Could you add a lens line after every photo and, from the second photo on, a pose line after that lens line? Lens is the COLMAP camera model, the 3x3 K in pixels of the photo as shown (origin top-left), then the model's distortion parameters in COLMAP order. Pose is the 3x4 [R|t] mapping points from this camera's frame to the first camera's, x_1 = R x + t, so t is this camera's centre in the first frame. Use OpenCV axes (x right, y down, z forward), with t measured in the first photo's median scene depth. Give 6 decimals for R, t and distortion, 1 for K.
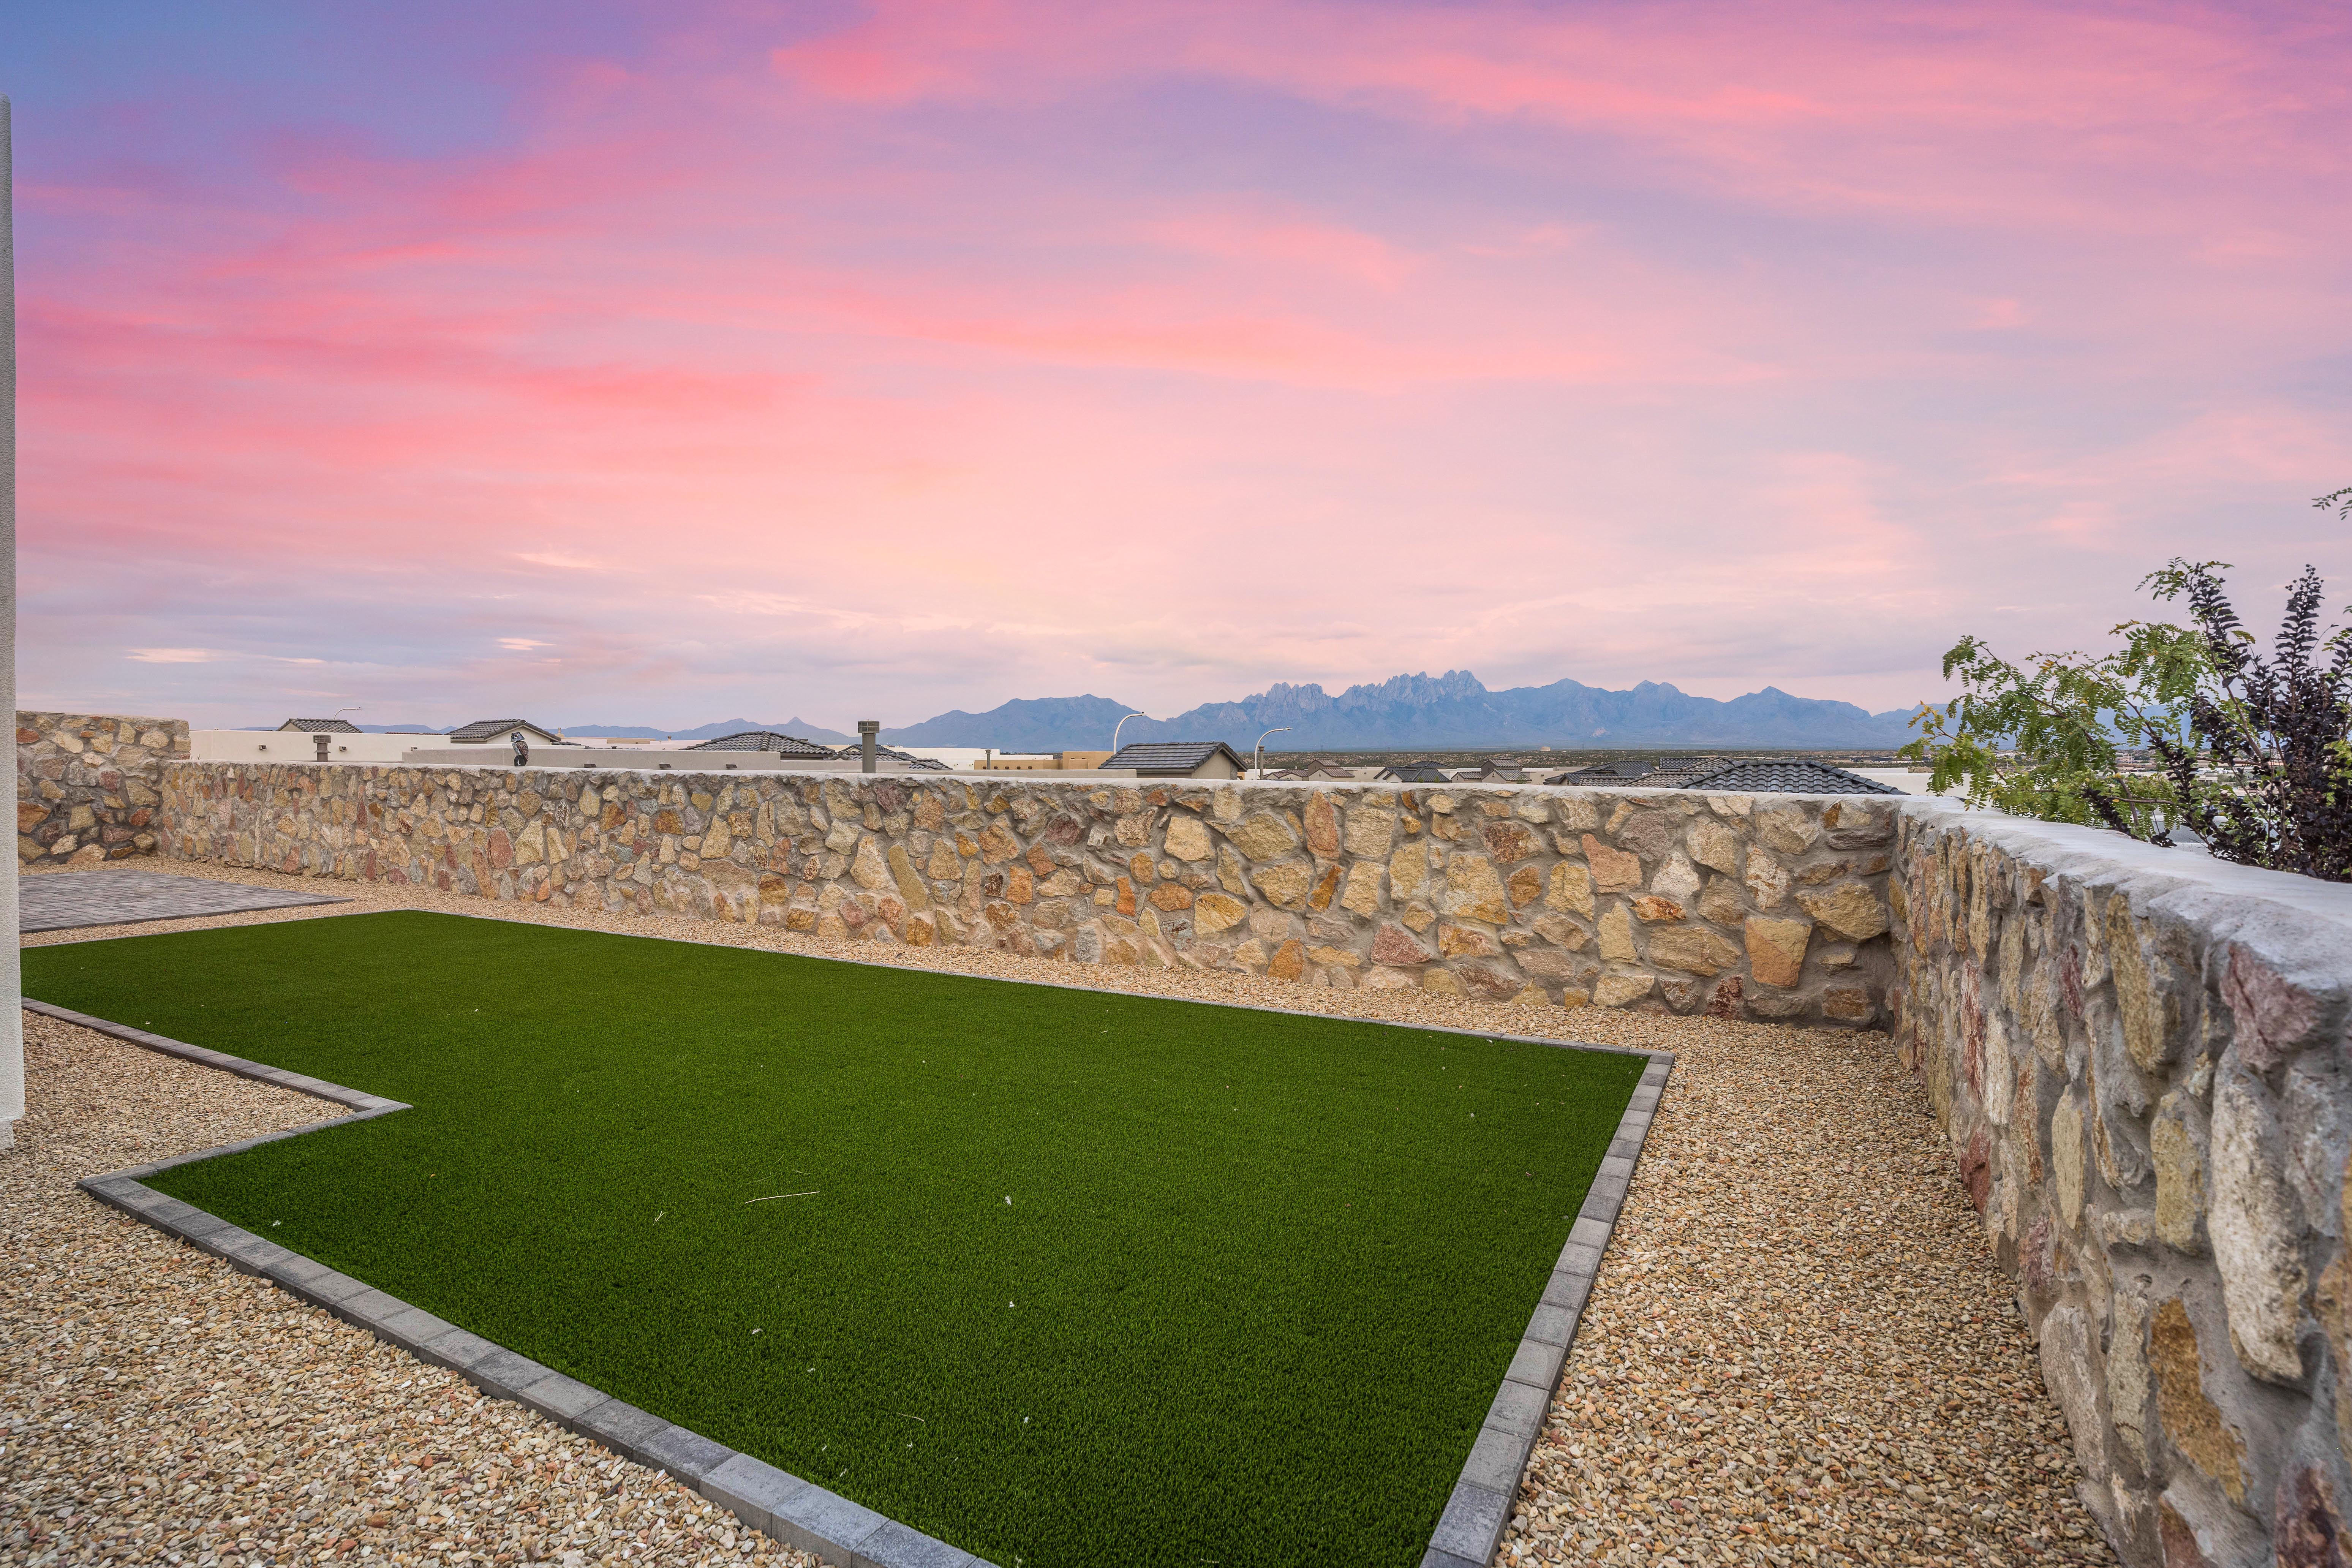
lens RADIAL K [[1113.6, 0, 1148.8], [0, 1113.6, 790.0], [0, 0, 1]] dist [-0.003107, -0.001348]
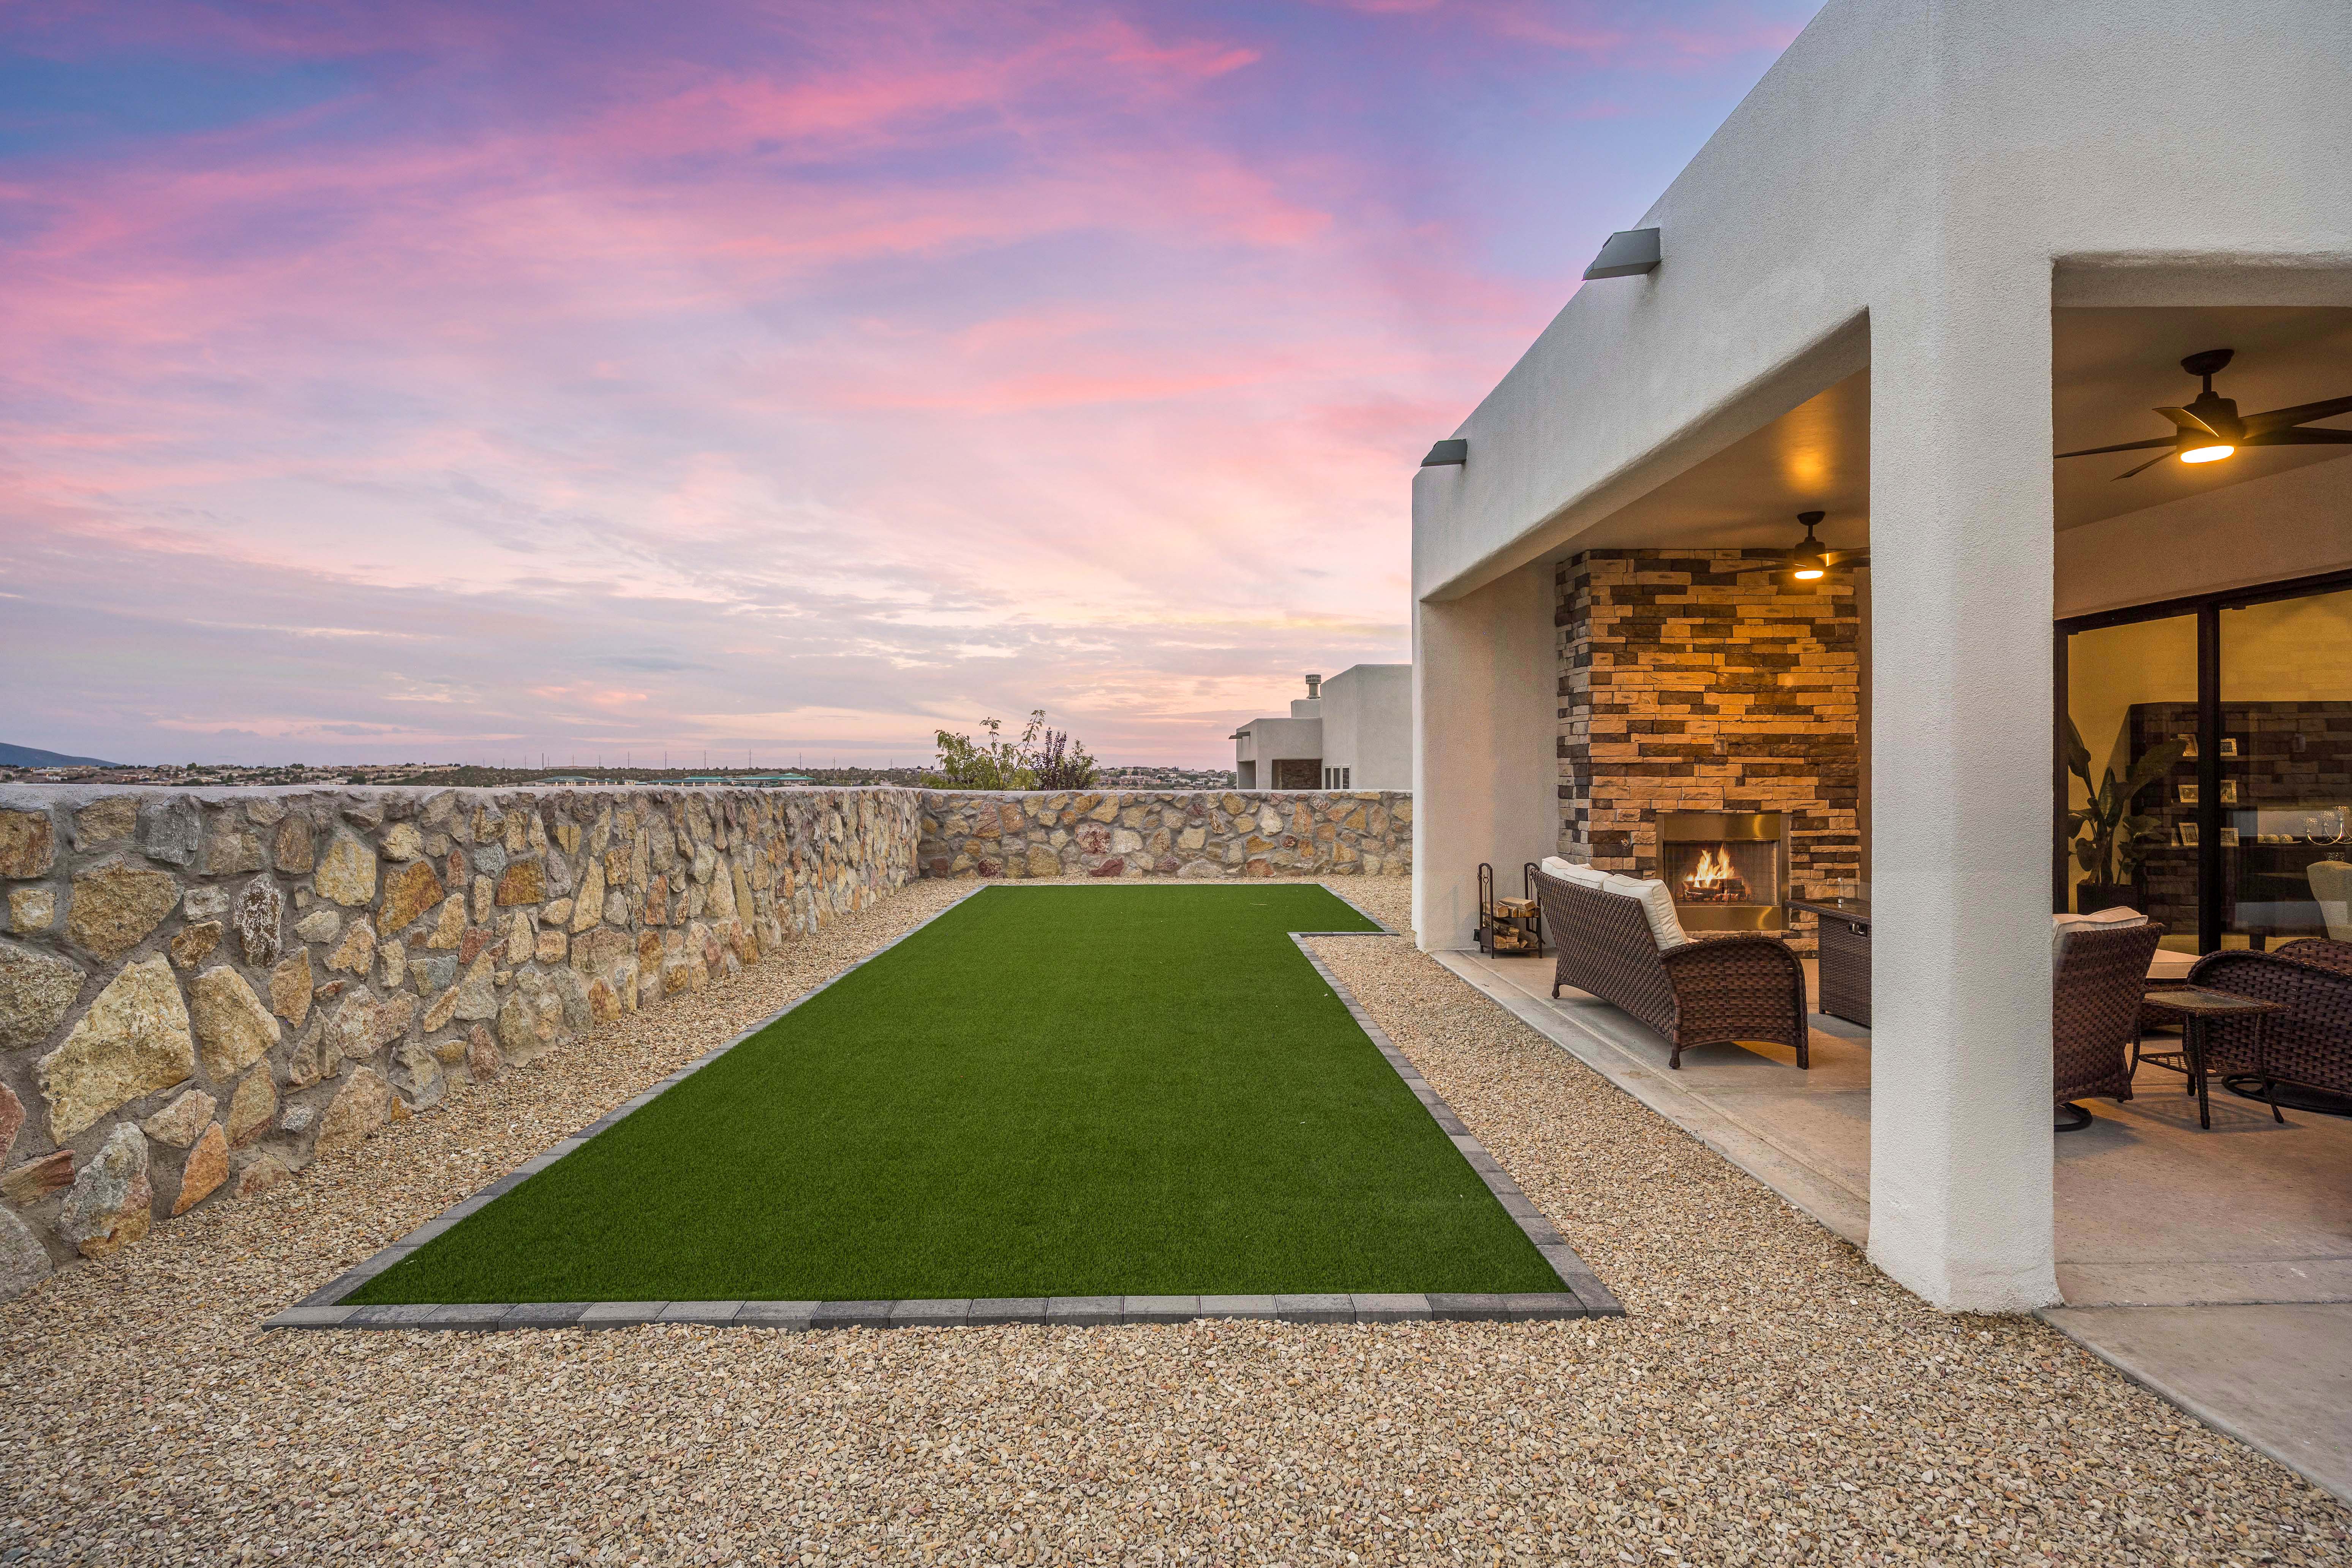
lens RADIAL K [[1113.6, 0, 1176.9], [0, 1113.6, 770.7], [0, 0, 1]] dist [-0.003107, -0.001348]
pose [[-0.512129, 0.005066, 0.858893, -1.048493], [0.021543, 0.999744, 0.006948, -0.022173], [-0.858638, 0.022062, -0.512107, 0.999864]]
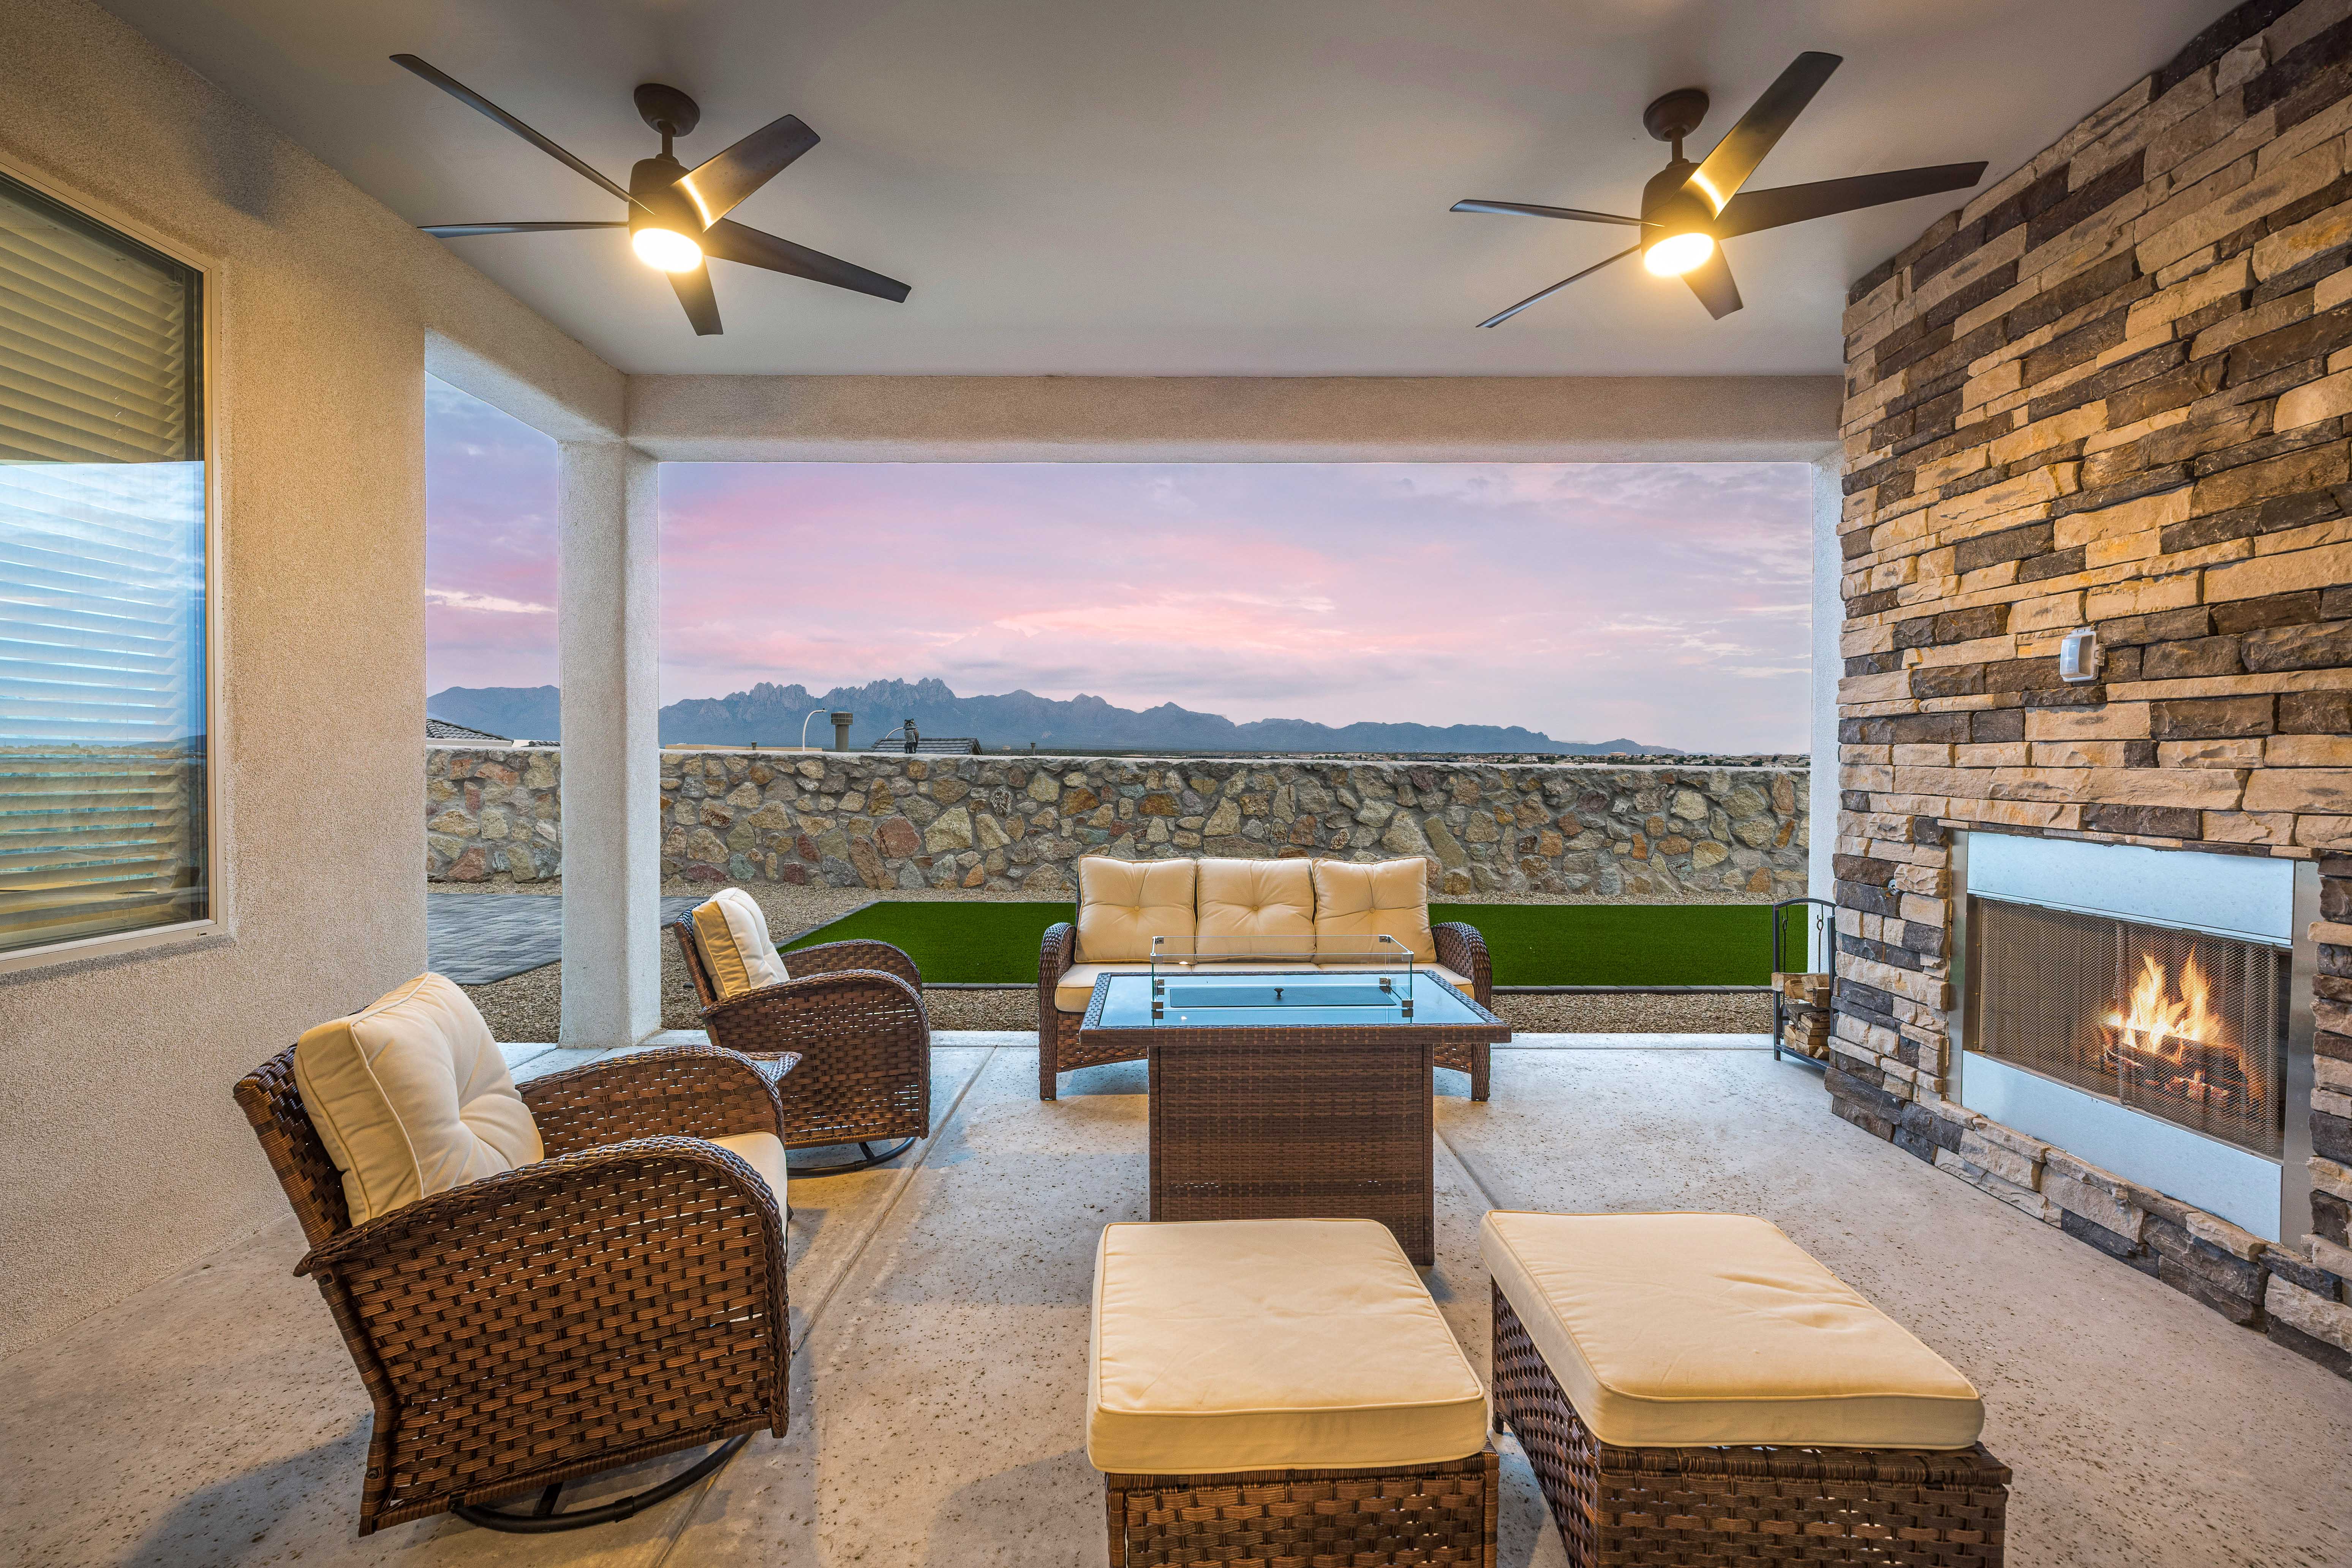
lens RADIAL K [[983.3, 0, 1167.8], [0, 983.3, 778.1], [0, 0, 1]] dist [-0.011696, 0.002584]
pose [[0.872348, -0.003667, 0.488871, -0.897473], [0.006036, 0.999976, -0.003269, 0.005486], [-0.488848, 0.005803, 0.872350, 0.147359]]
